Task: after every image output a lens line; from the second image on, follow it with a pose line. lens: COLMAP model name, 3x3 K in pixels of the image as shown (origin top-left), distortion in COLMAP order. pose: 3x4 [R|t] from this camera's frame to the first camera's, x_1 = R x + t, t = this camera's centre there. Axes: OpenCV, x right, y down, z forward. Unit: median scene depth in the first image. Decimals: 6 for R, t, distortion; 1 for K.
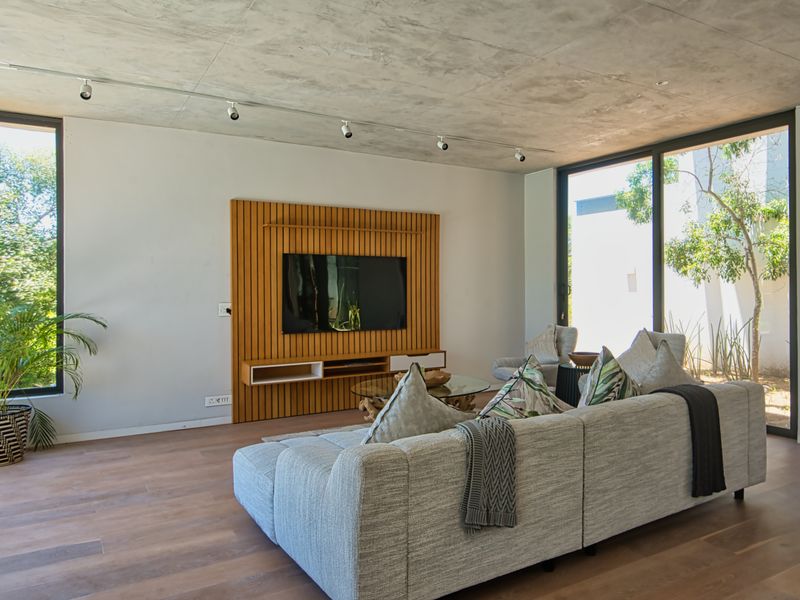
lens RADIAL K [[606.1, 0, 476.0], [0, 606.1, 289.0], [0, 0, 1]] dist [0.004560, 0.001602]
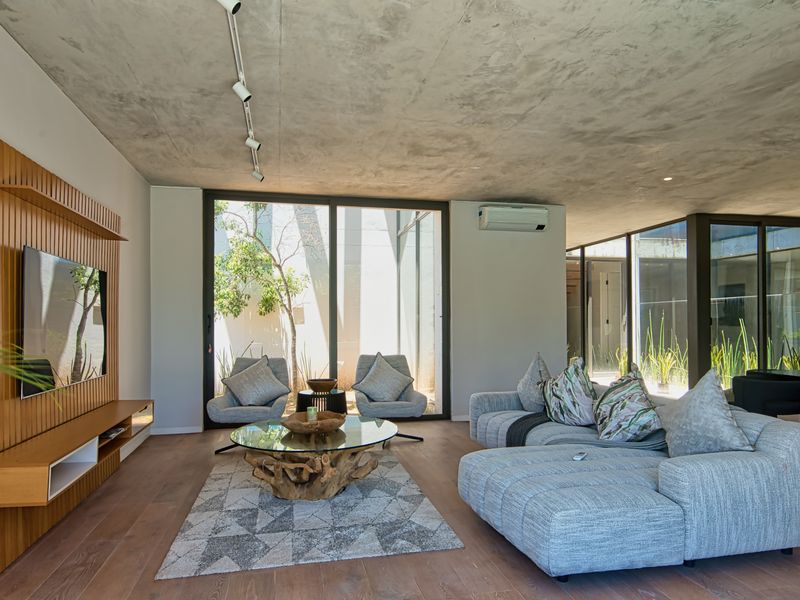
lens RADIAL K [[525.7, 0, 398.1], [0, 525.7, 289.0], [0, 0, 1]] dist [0.033925, 0.000556]
pose [[0.369545, 0.066366, 0.926840, -0.640194], [0.003258, 0.997348, -0.072714, 0.017750], [-0.929207, 0.029891, 0.368349, 0.547281]]
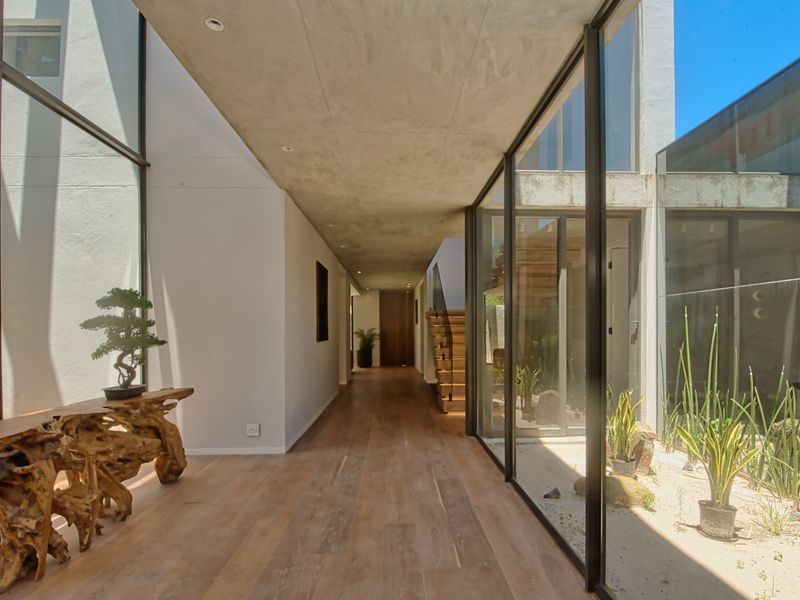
lens RADIAL K [[397.0, 0, 400.2], [0, 397.0, 320.5], [0, 0, 1]] dist [-0.020468, -0.001289]
pose [[0.536378, 0.022257, 0.843684, 0.703641], [0.003414, 0.999587, -0.028540, -0.009362], [-0.843971, 0.018189, 0.536080, 0.459755]]
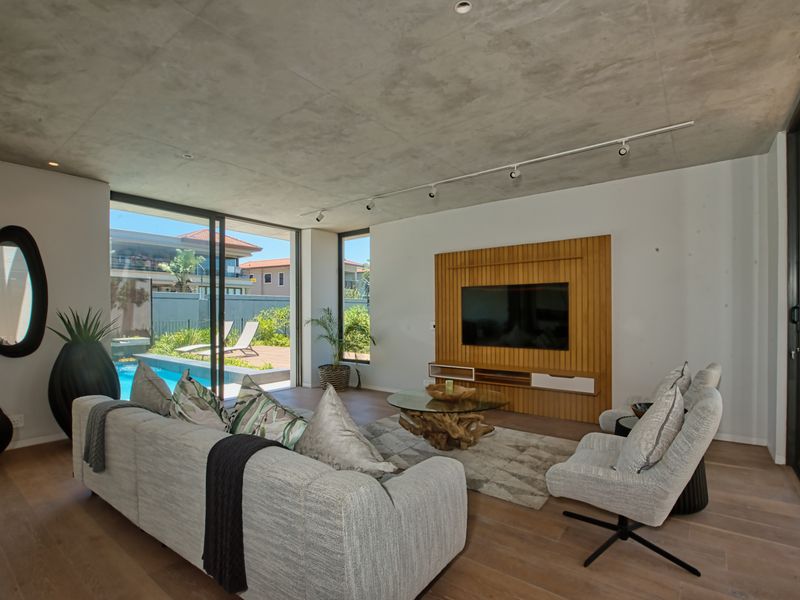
lens RADIAL K [[397.0, 0, 400.2], [0, 397.0, 320.5], [0, 0, 1]] dist [-0.020468, -0.001289]
pose [[0.319497, 0.025700, -0.947239, 0.522142], [0.003729, 0.999590, 0.028378, -0.008295], [0.947580, -0.012599, 0.319270, 0.595149]]
